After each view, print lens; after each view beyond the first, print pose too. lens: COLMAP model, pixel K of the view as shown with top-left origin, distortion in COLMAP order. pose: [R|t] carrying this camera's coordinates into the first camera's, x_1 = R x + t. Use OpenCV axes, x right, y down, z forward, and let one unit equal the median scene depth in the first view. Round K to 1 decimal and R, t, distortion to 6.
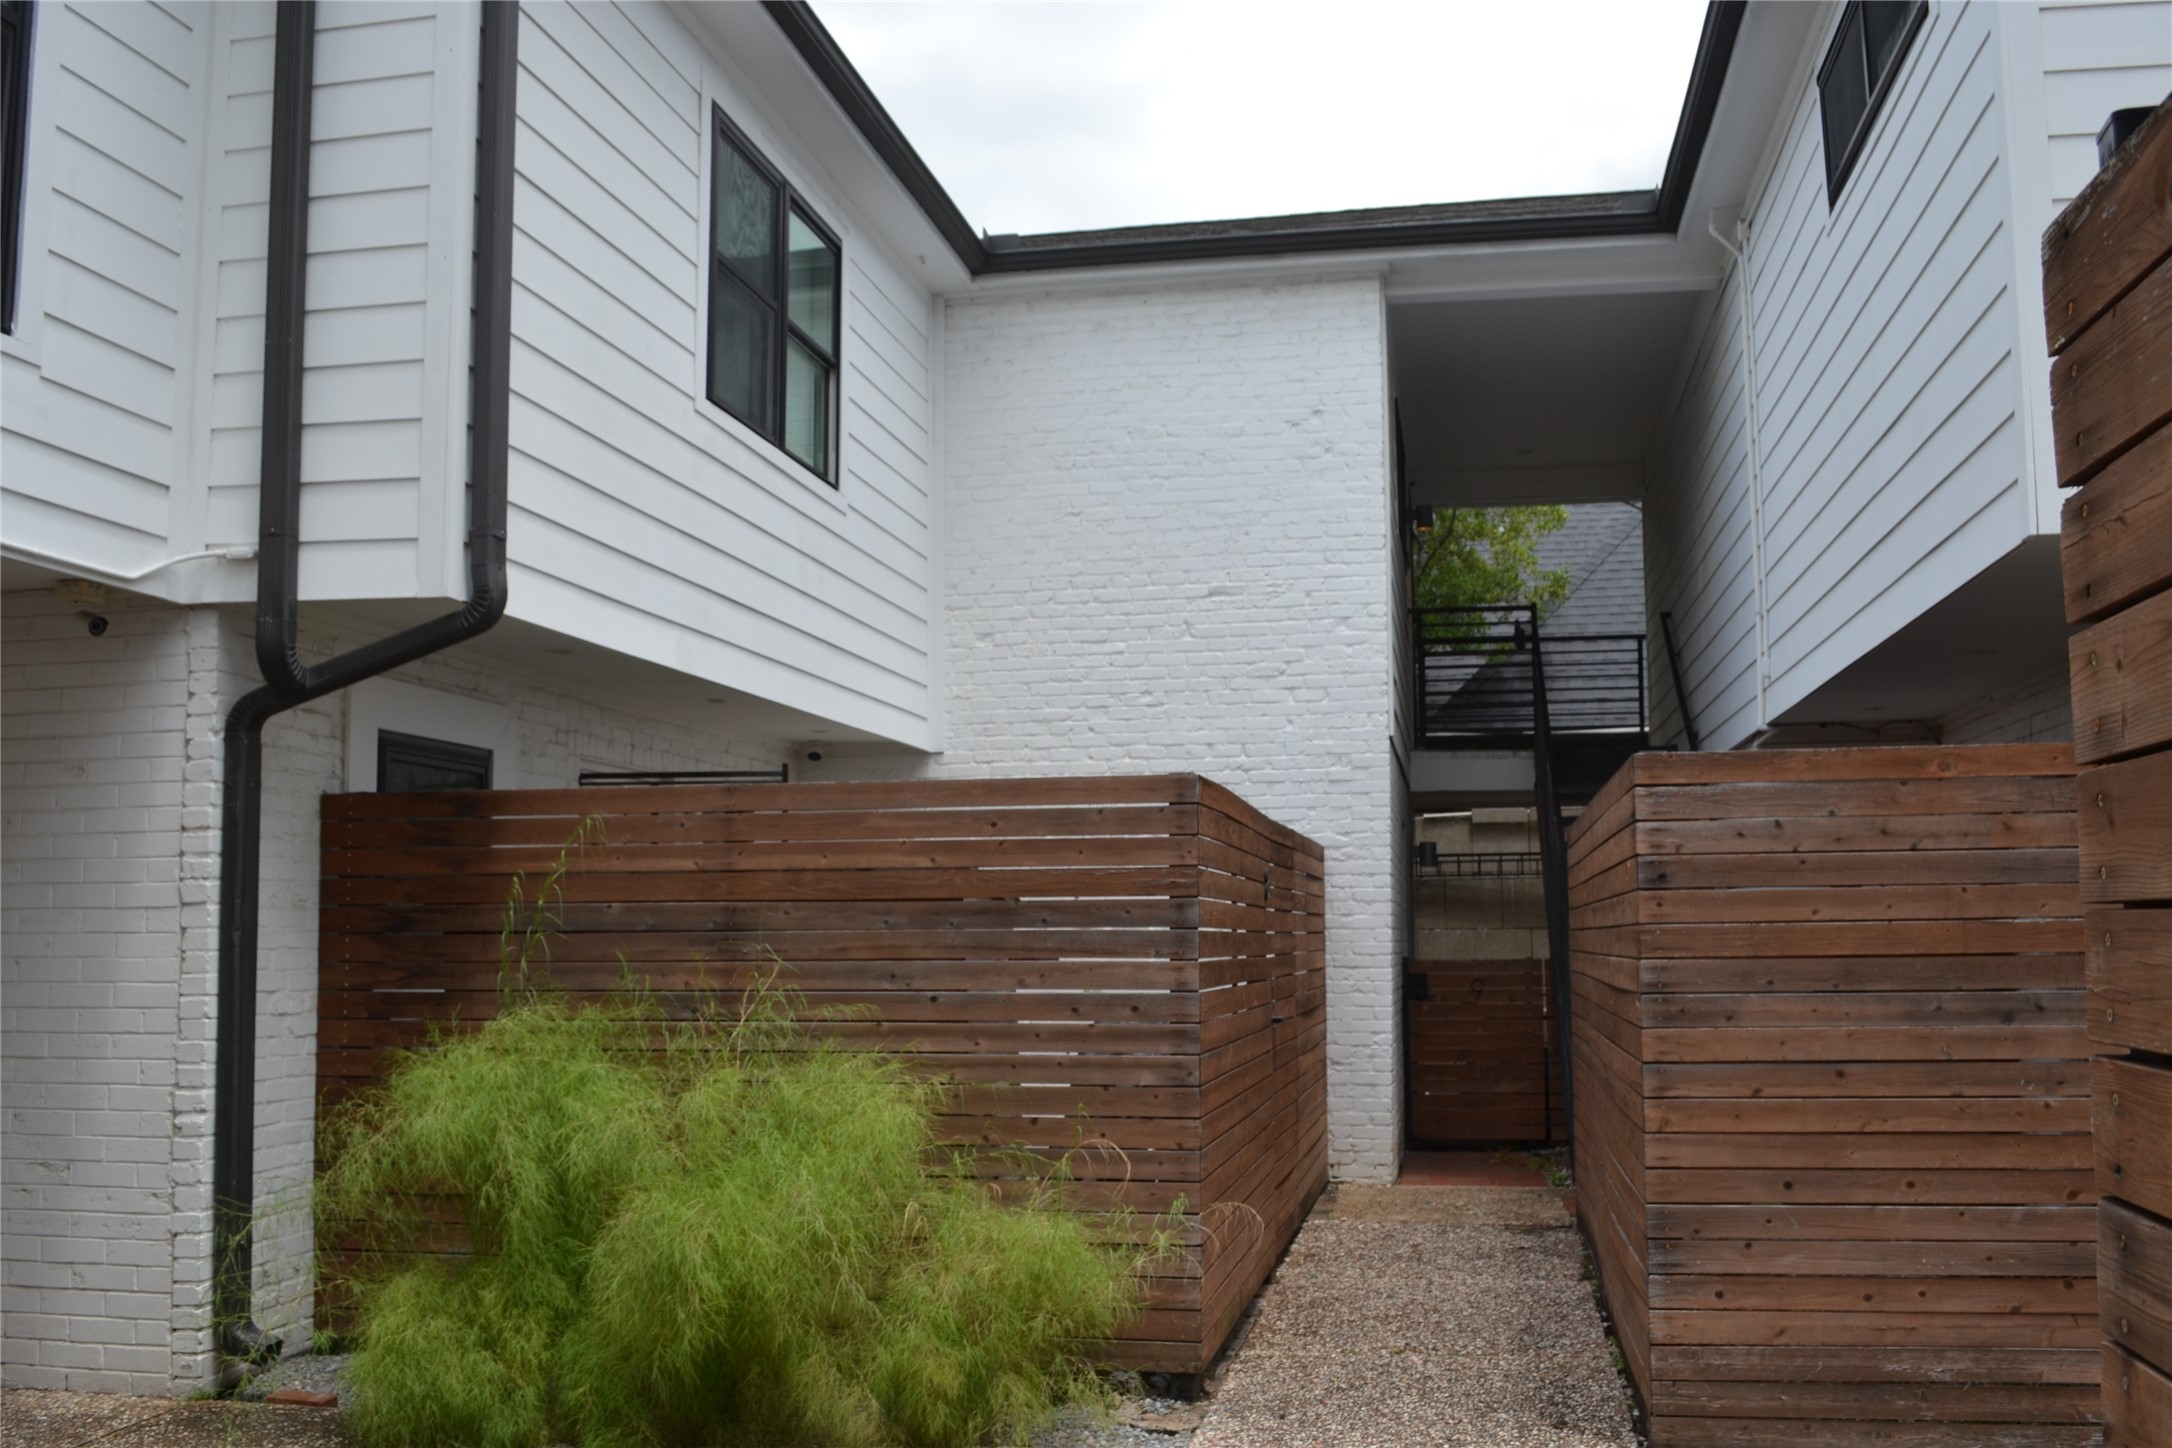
lens RADIAL K [[1935.4, 0, 1085.6], [0, 1935.4, 745.4], [0, 0, 1]] dist [-0.055660, -0.066529]
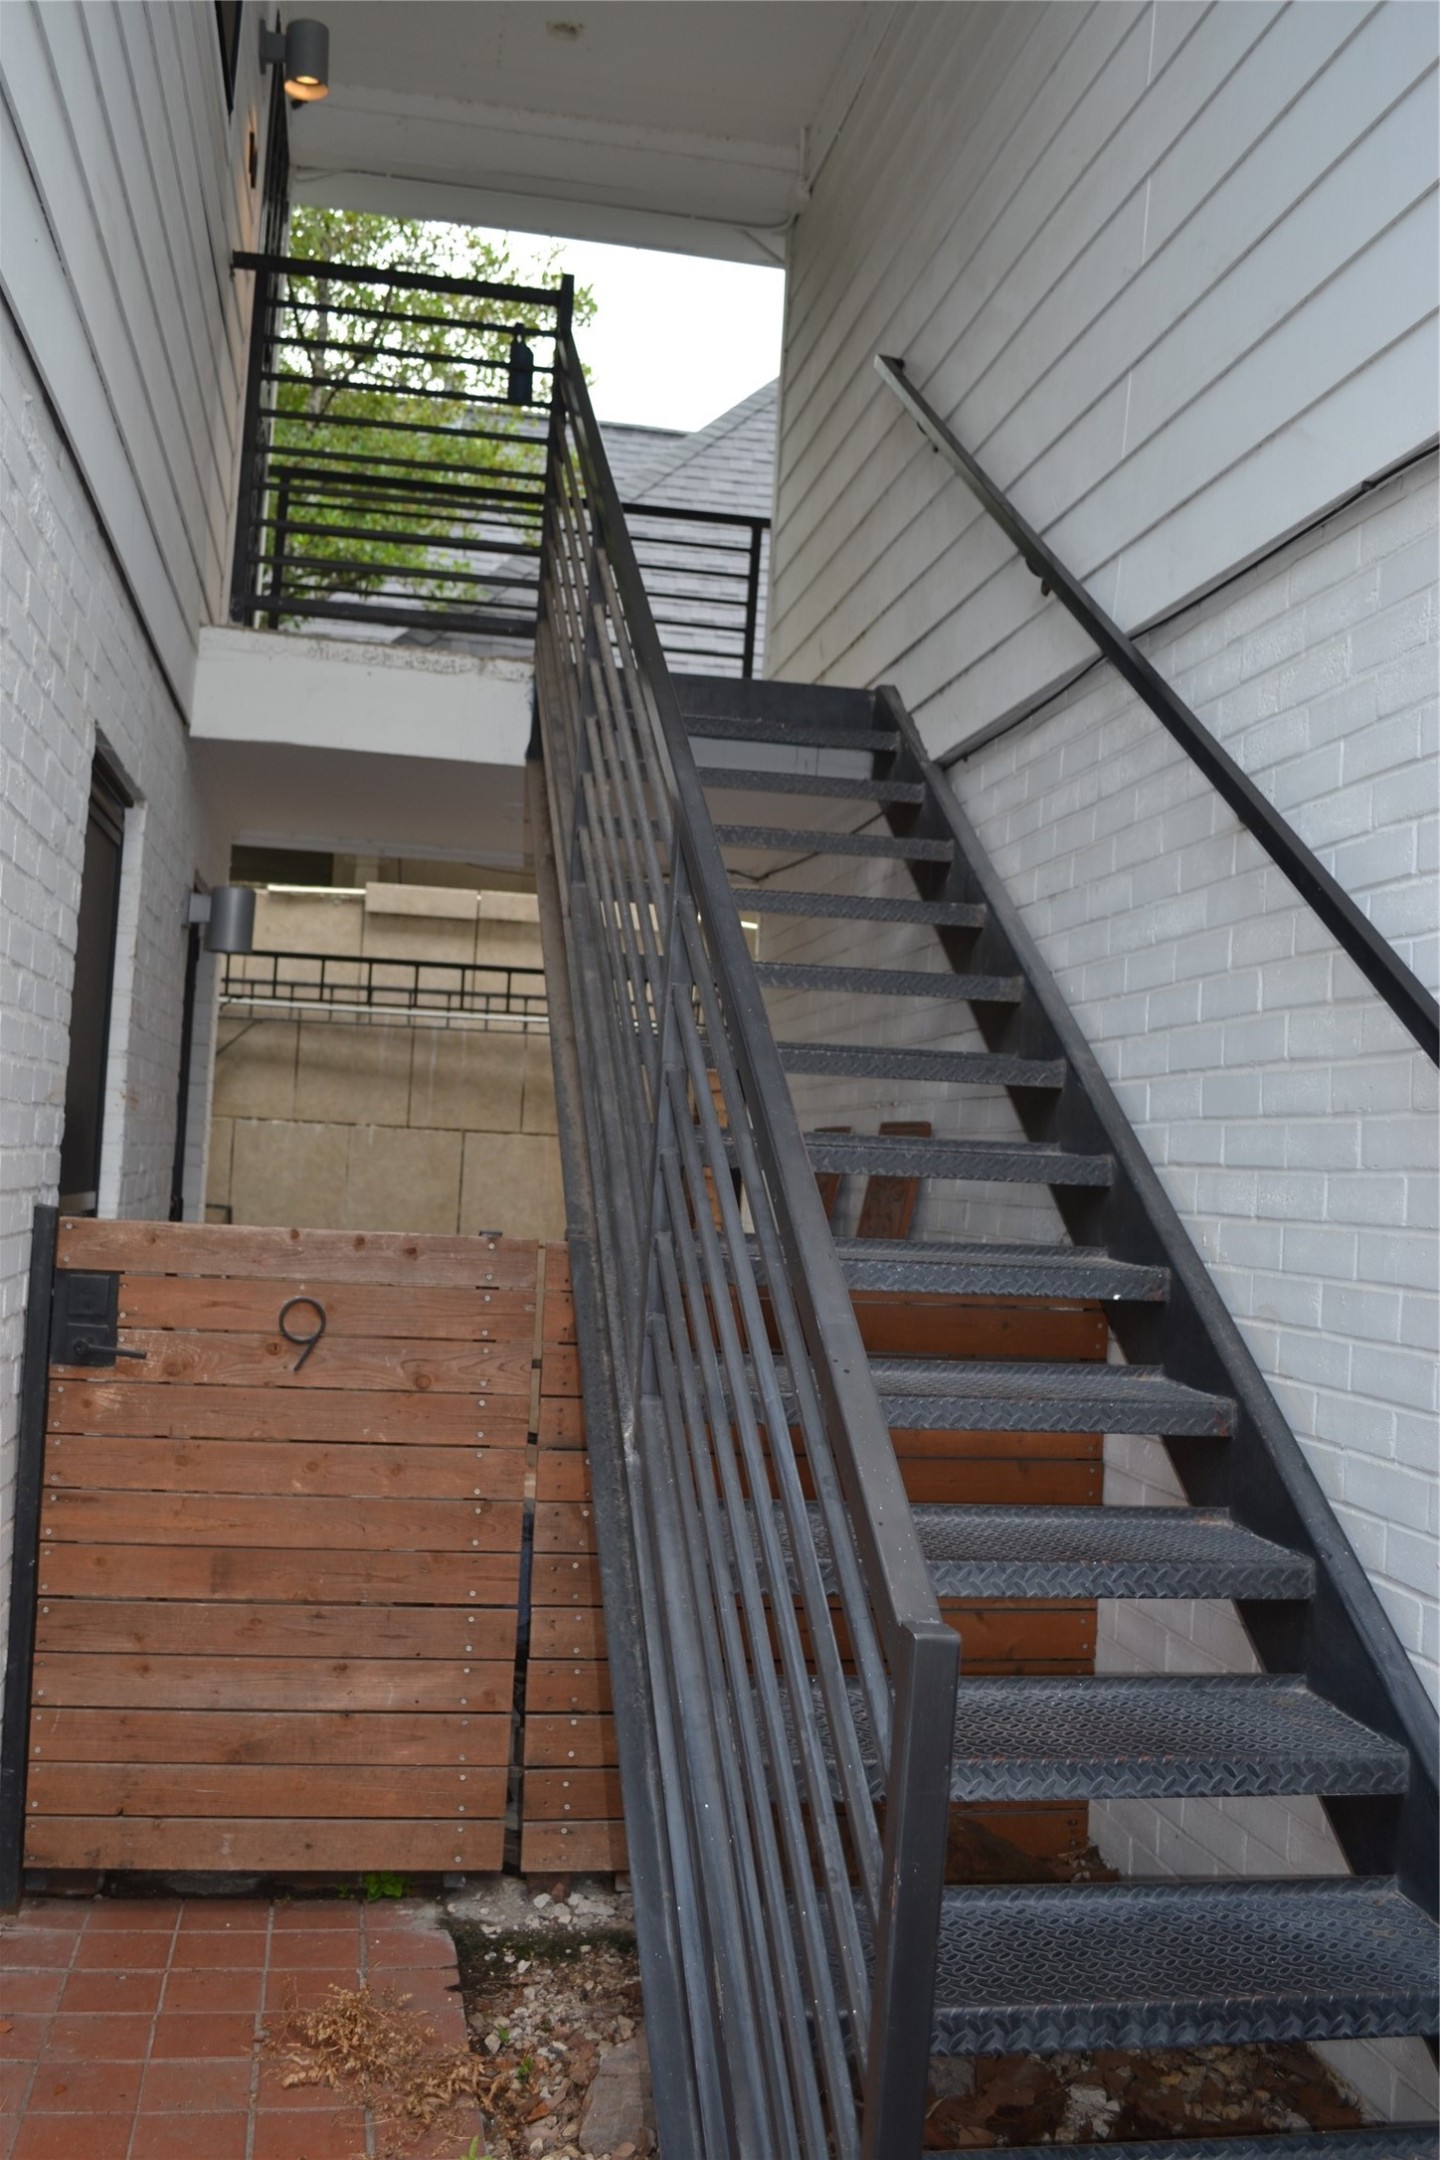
lens RADIAL K [[1924.7, 0, 720.0], [0, 1924.7, 1080.0], [0, 0, 1]] dist [-0.055660, -0.066529]
pose [[0.928531, 0.072960, 0.364015, 0.119934], [-0.100268, 0.993346, 0.056665, 0.052679], [-0.357459, -0.089115, 0.929668, 0.559010]]
